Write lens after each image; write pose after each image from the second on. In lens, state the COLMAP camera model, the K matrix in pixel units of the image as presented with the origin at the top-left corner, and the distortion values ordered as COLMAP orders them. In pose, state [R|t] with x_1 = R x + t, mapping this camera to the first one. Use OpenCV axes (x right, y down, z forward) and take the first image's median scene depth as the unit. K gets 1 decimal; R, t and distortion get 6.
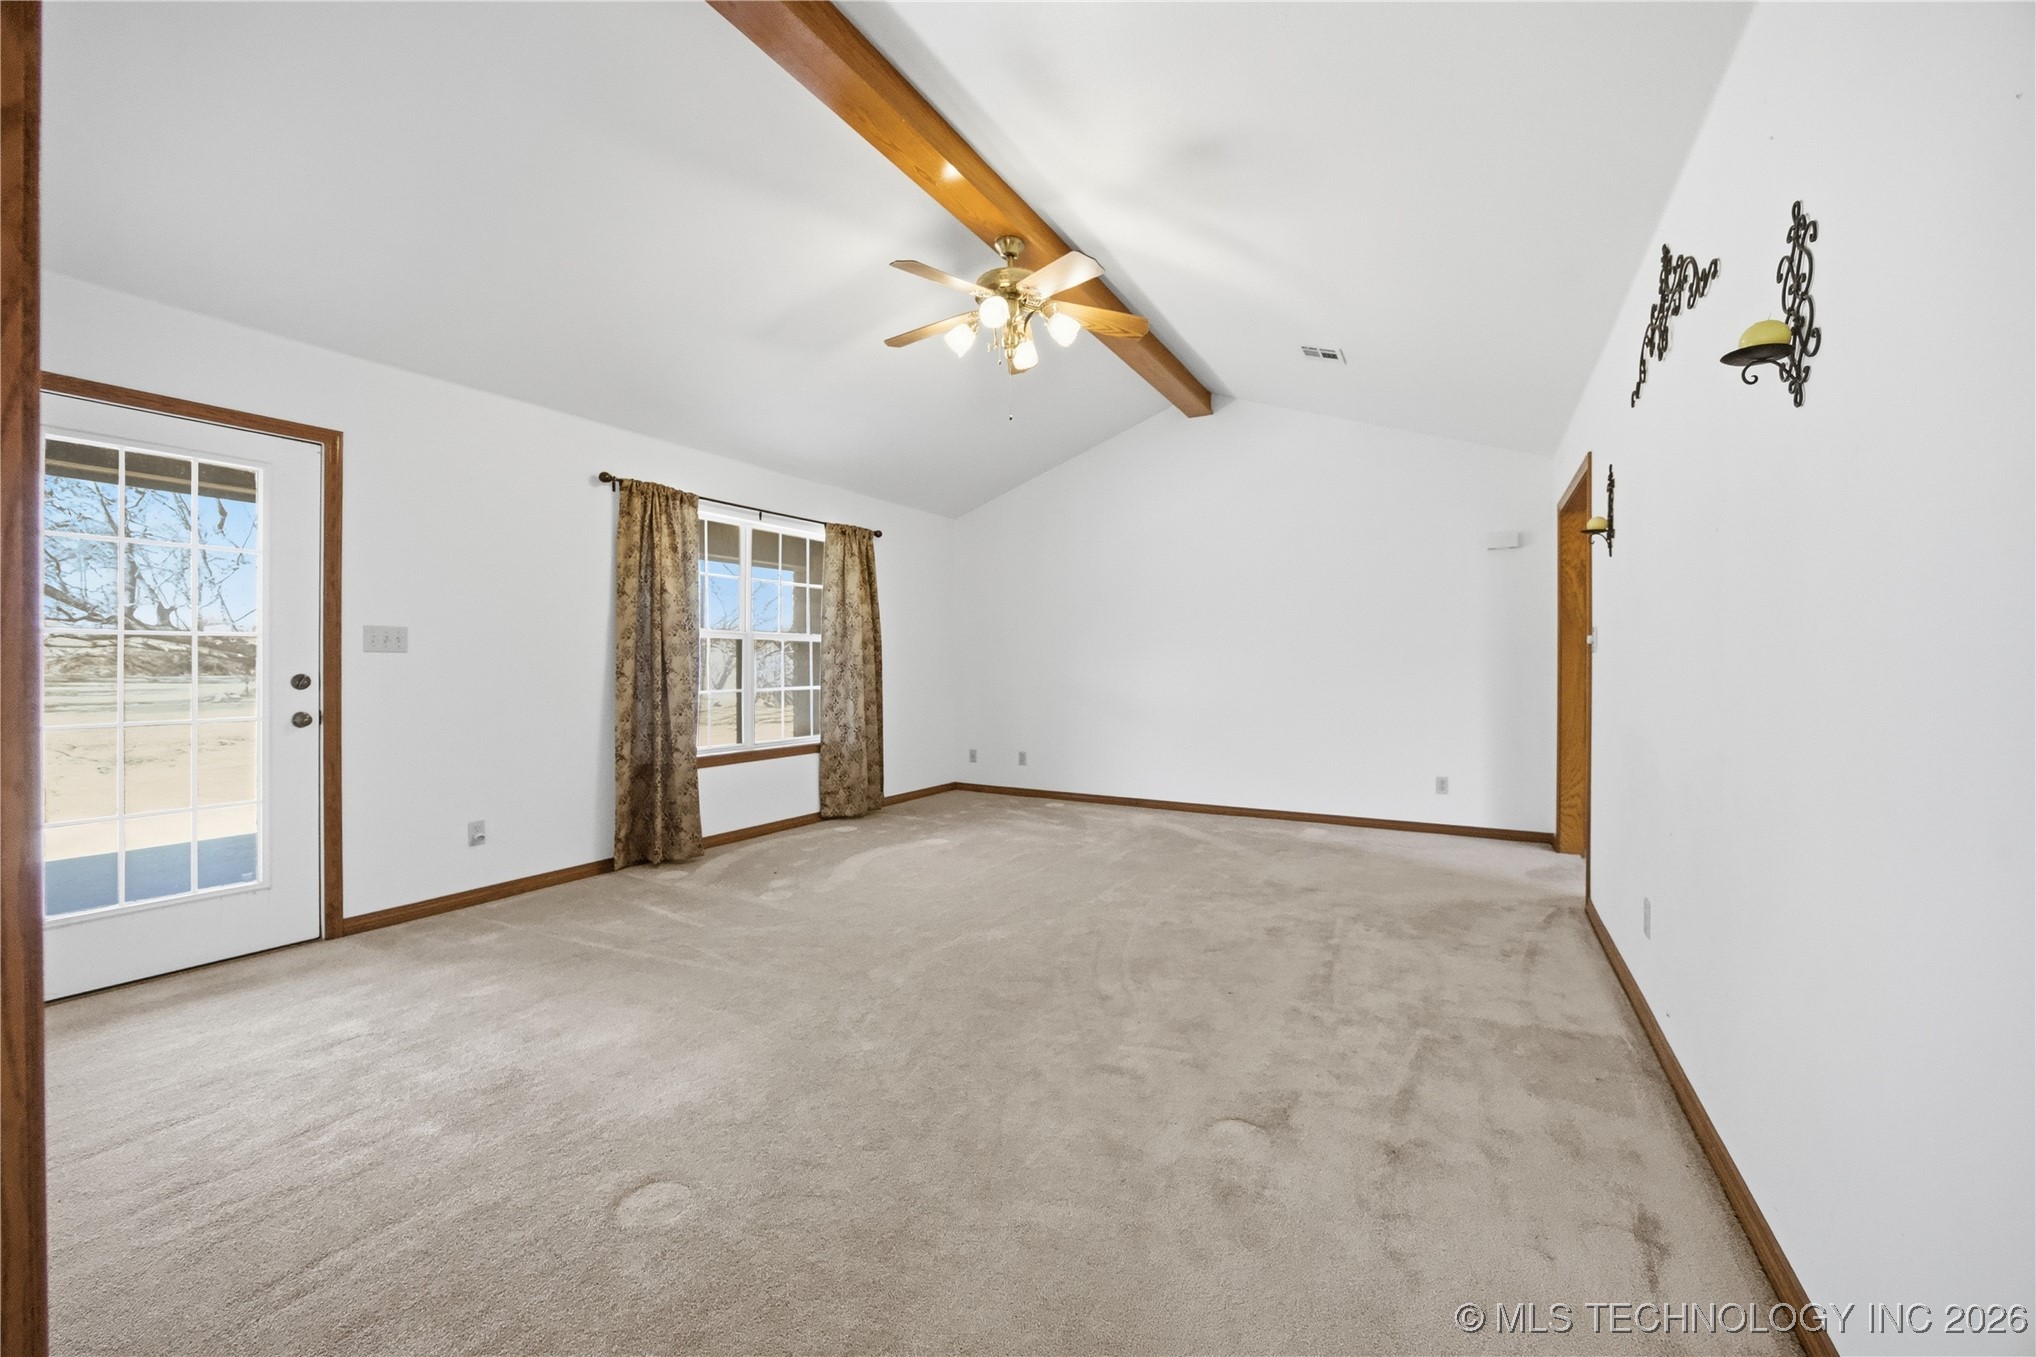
lens RADIAL K [[809.1, 0, 1012.9], [0, 809.1, 657.9], [0, 0, 1]] dist [-0.022403, 0.000060]
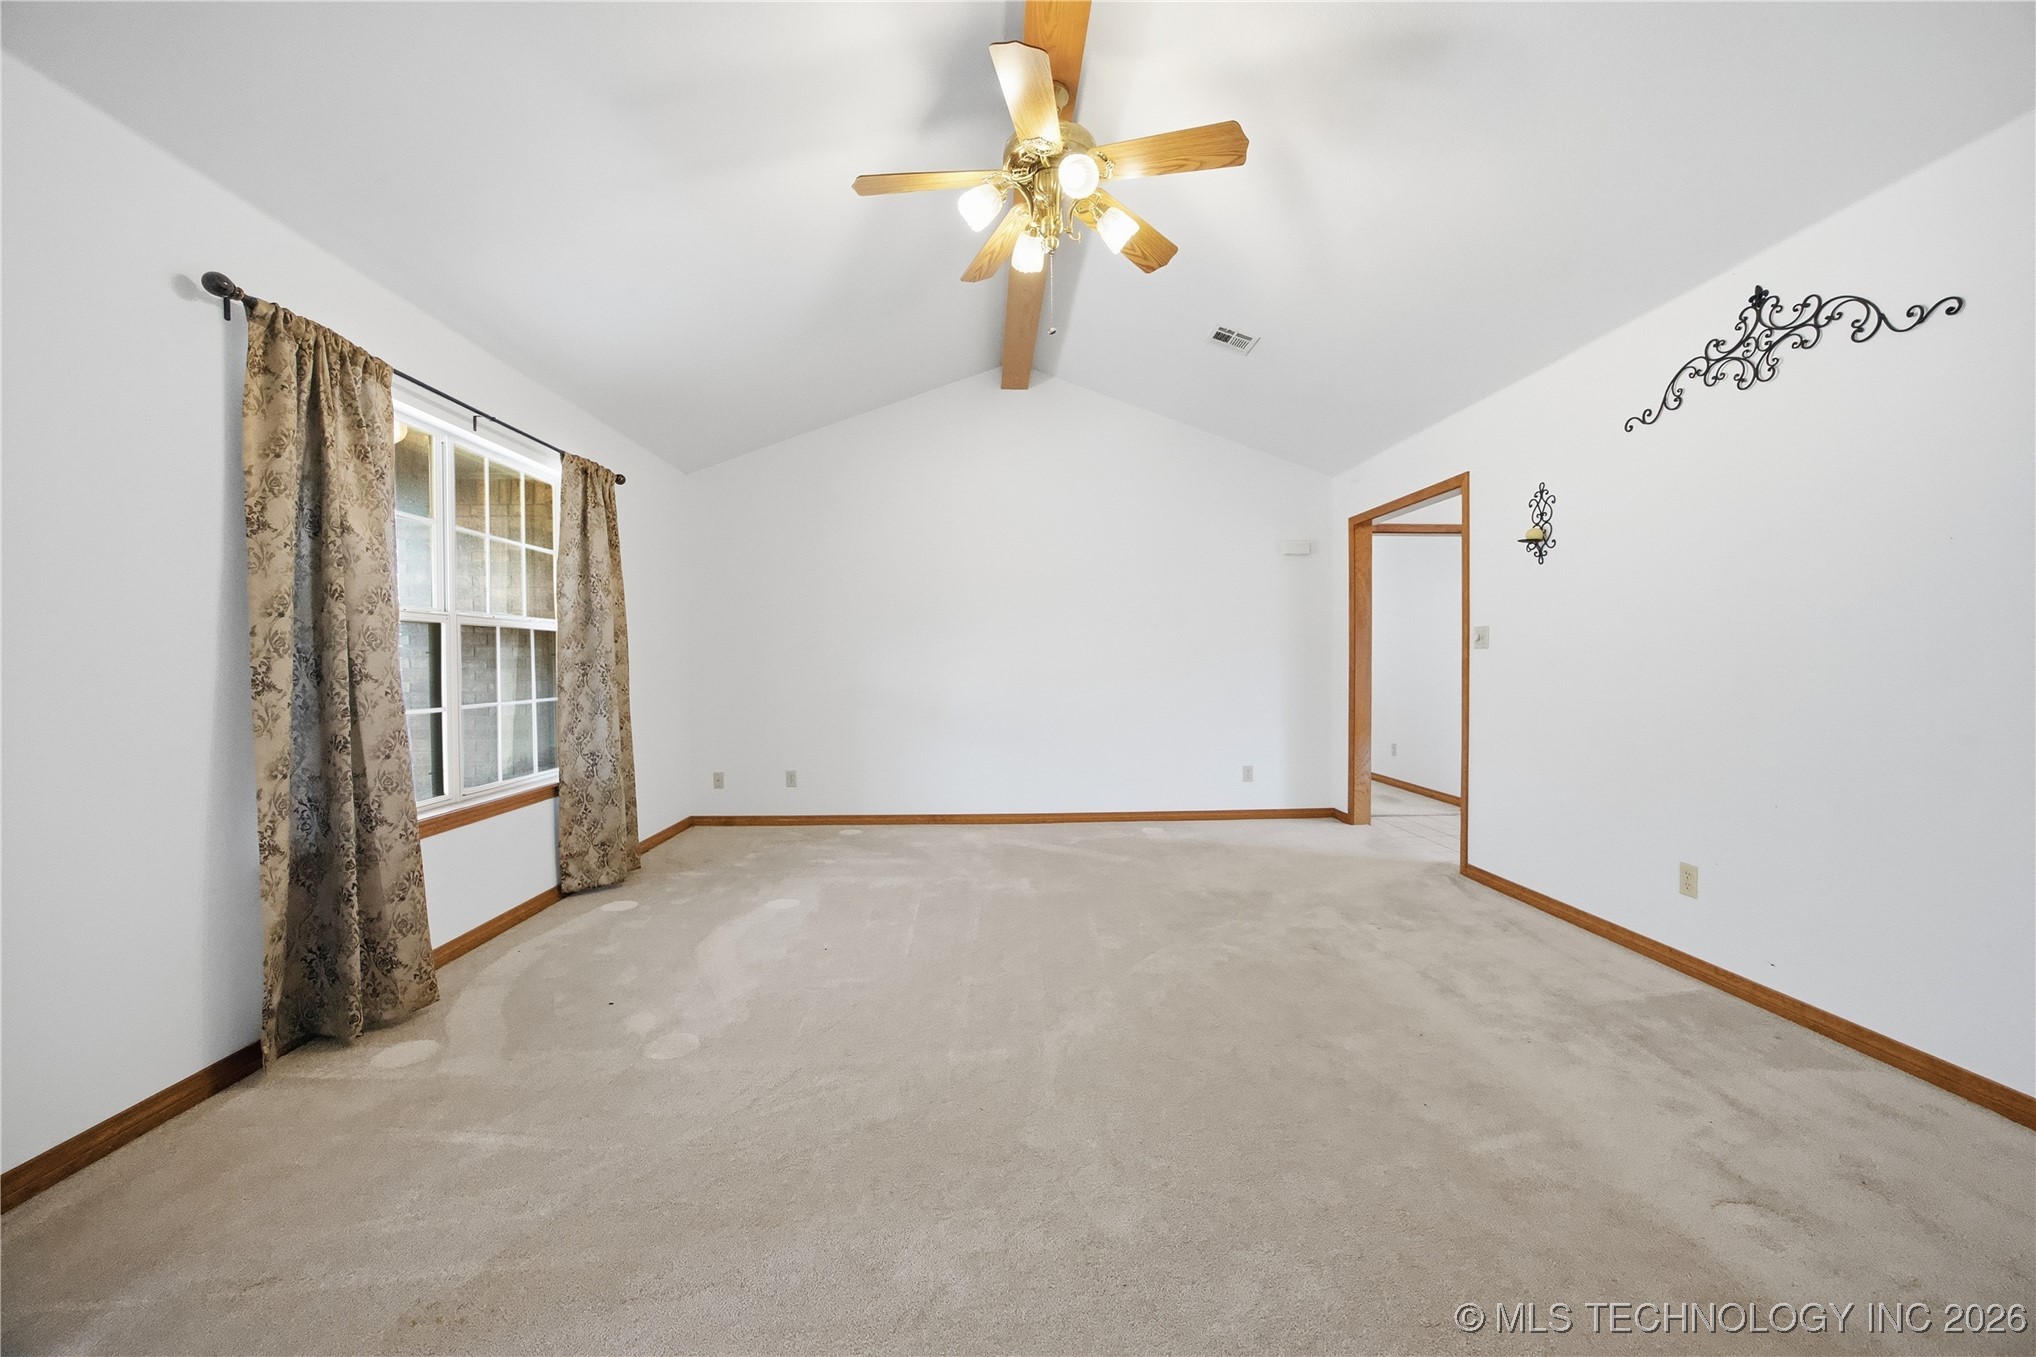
lens RADIAL K [[789.6, 0, 1022.7], [0, 789.6, 671.7], [0, 0, 1]] dist [-0.030886, 0.009360]
pose [[0.837710, -0.009245, 0.546037, -0.333974], [-0.001784, 0.999805, 0.019665, 0.000710], [-0.546112, -0.017448, 0.837530, 0.315152]]
